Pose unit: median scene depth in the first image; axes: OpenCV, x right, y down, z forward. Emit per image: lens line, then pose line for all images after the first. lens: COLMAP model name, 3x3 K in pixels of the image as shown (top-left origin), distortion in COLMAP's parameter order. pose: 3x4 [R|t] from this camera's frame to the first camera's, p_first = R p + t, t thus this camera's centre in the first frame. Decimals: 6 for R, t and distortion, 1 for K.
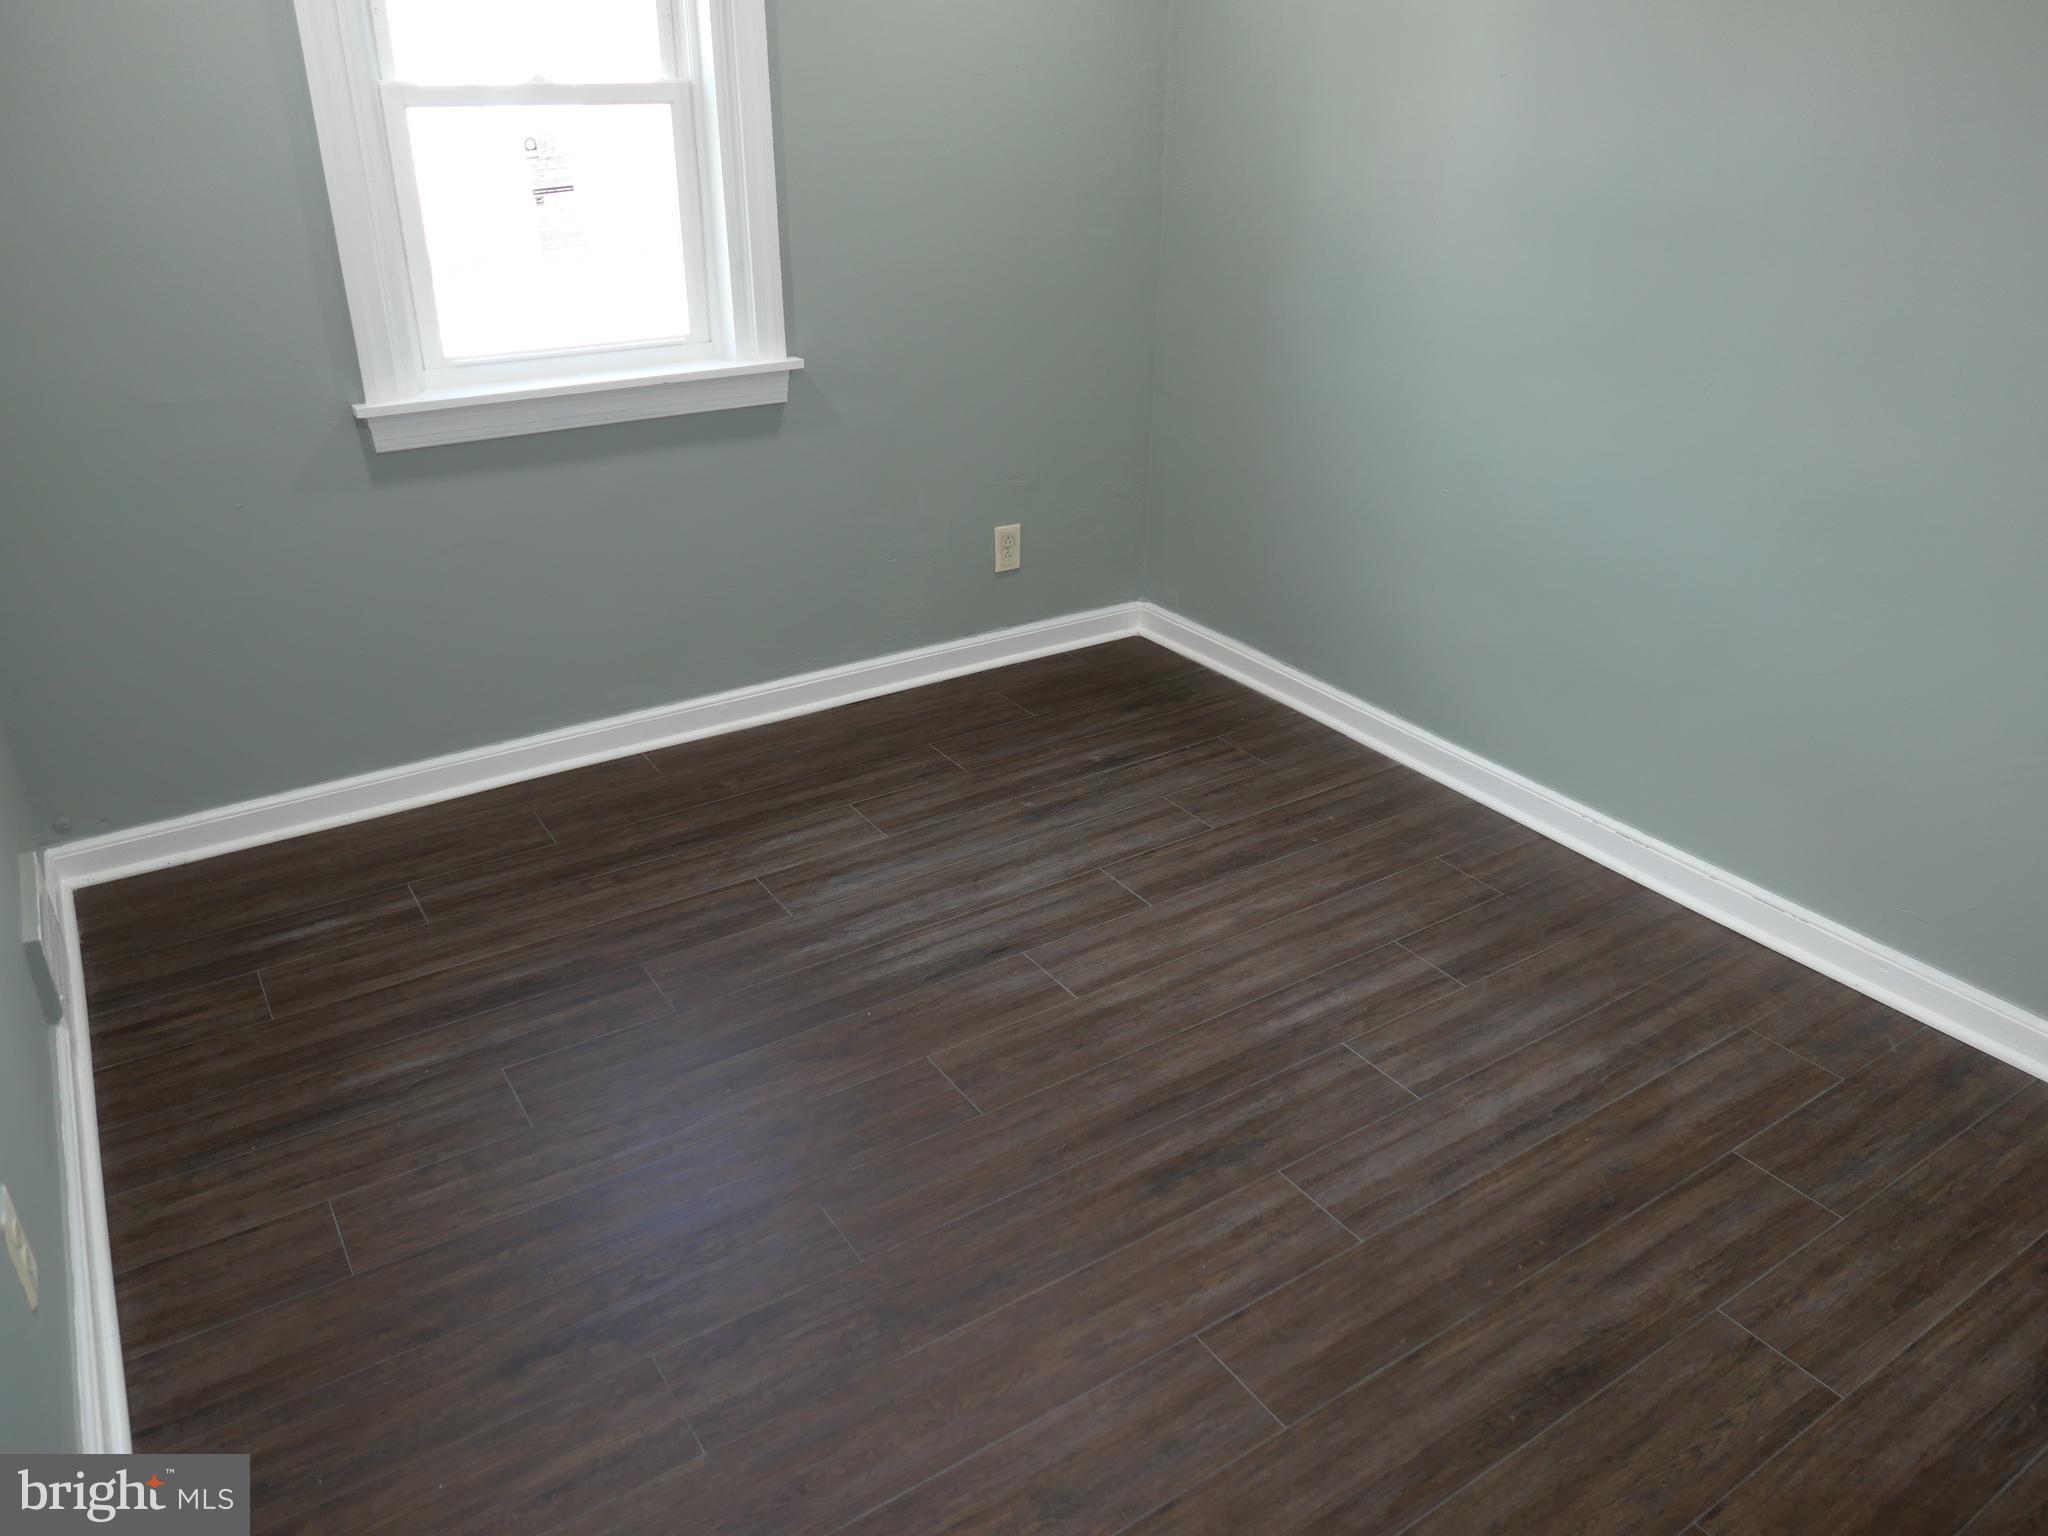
lens RADIAL K [[1469.3, 0, 1029.2], [0, 1469.3, 767.1], [0, 0, 1]] dist [-0.042954, 0.024430]
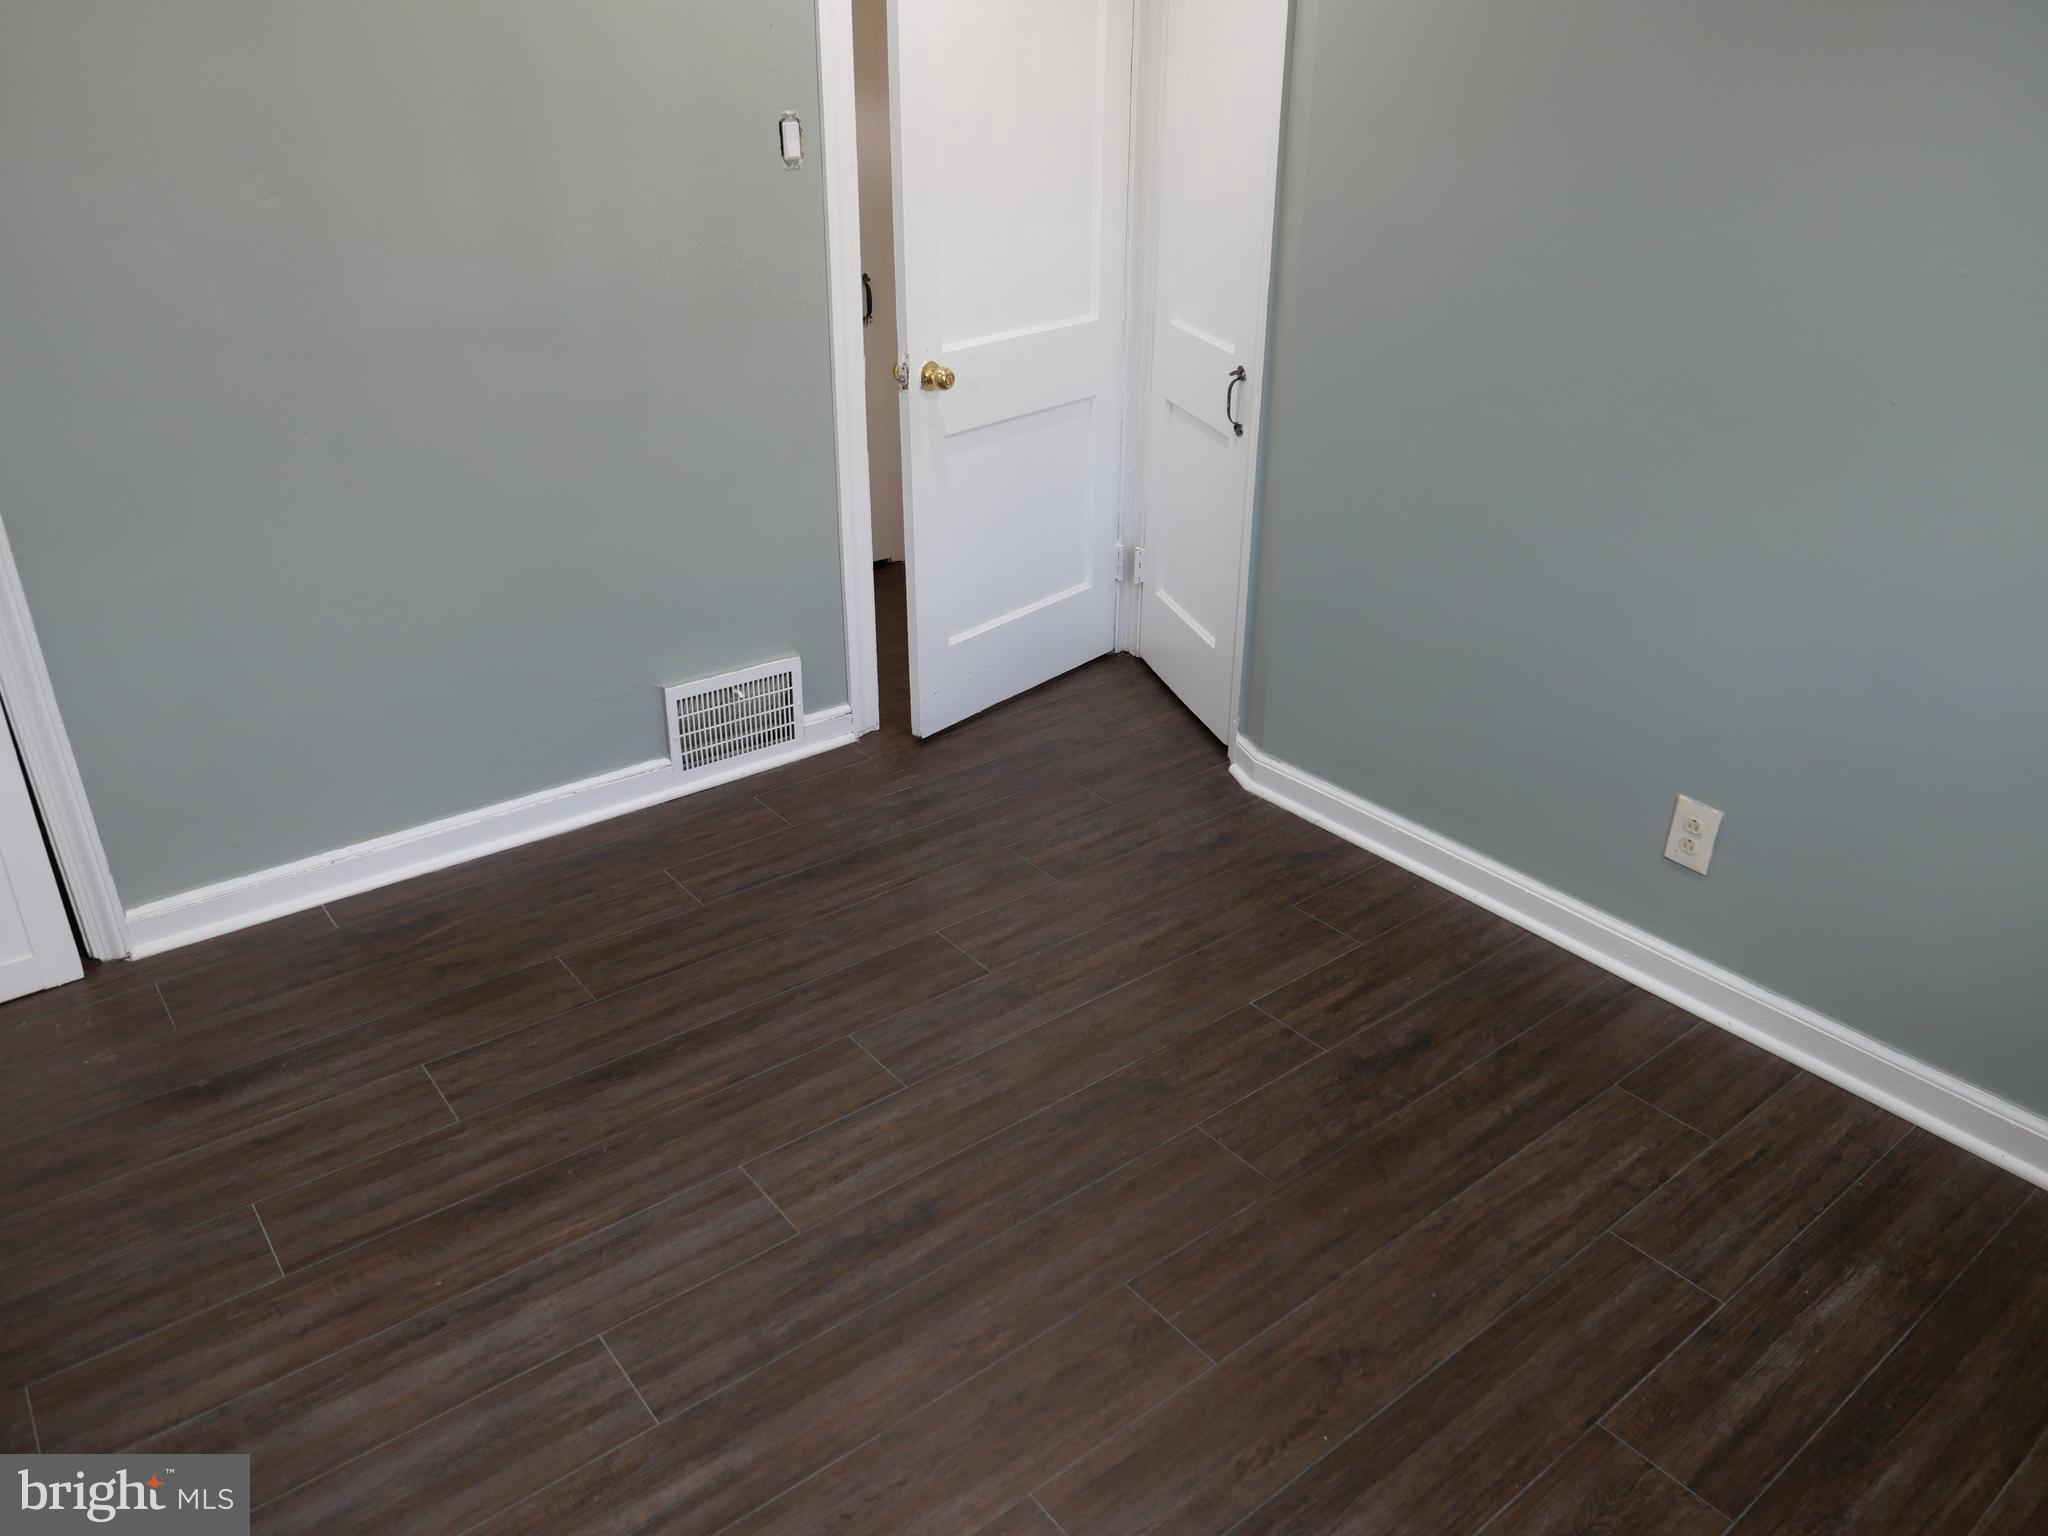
lens RADIAL K [[1469.3, 0, 1029.2], [0, 1469.3, 767.1], [0, 0, 1]] dist [-0.042954, 0.024430]
pose [[-0.995981, 0.039475, -0.080392, 0.087505], [-0.038774, 0.619084, 0.784367, -0.669498], [0.080732, 0.784332, -0.615066, 1.379406]]
